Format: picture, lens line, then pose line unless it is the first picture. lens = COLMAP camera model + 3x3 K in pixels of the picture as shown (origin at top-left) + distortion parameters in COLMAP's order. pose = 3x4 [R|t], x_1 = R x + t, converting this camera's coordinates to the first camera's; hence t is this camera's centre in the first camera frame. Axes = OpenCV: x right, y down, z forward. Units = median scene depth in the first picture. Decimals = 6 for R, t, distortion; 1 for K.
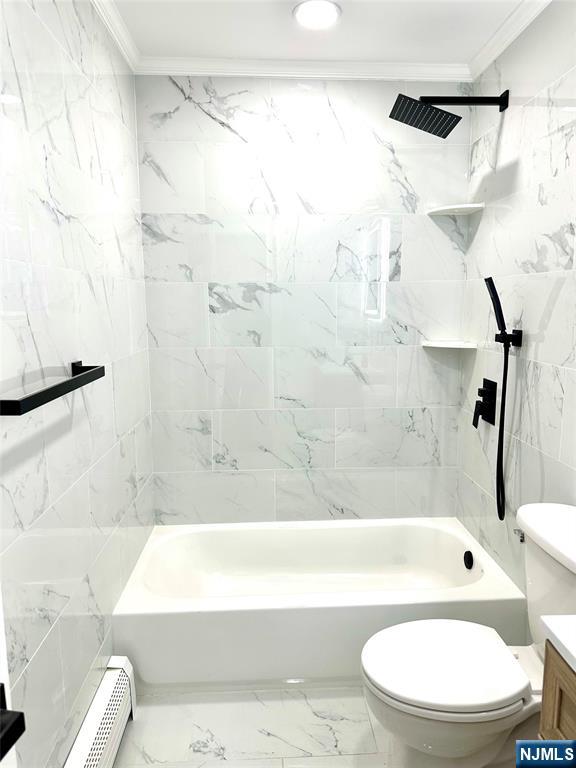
lens RADIAL K [[537.4, 0, 291.6], [0, 537.4, 383.5], [0, 0, 1]] dist [0.094786, -0.138234]
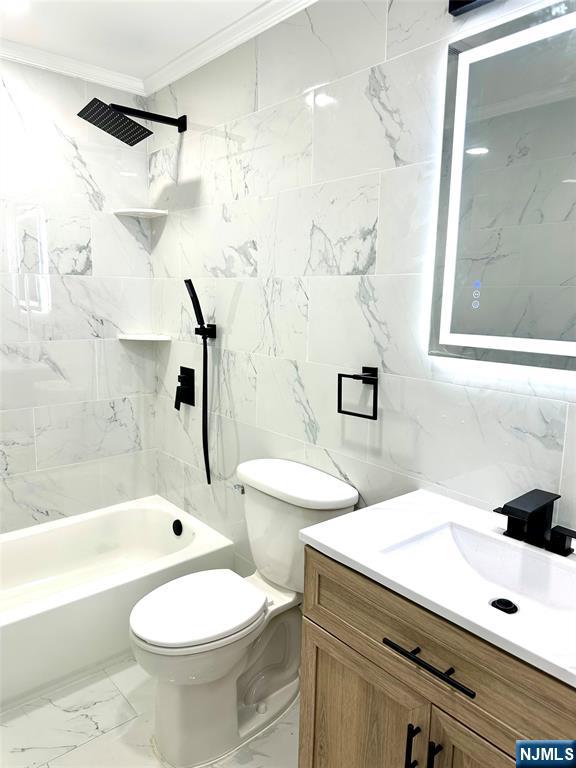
lens RADIAL K [[537.4, 0, 291.6], [0, 537.4, 383.5], [0, 0, 1]] dist [0.094786, -0.138234]
pose [[0.788341, -0.081639, 0.609798, -0.153680], [0.070549, 0.996614, 0.042221, -0.004962], [-0.611180, 0.009736, 0.791432, -0.038512]]
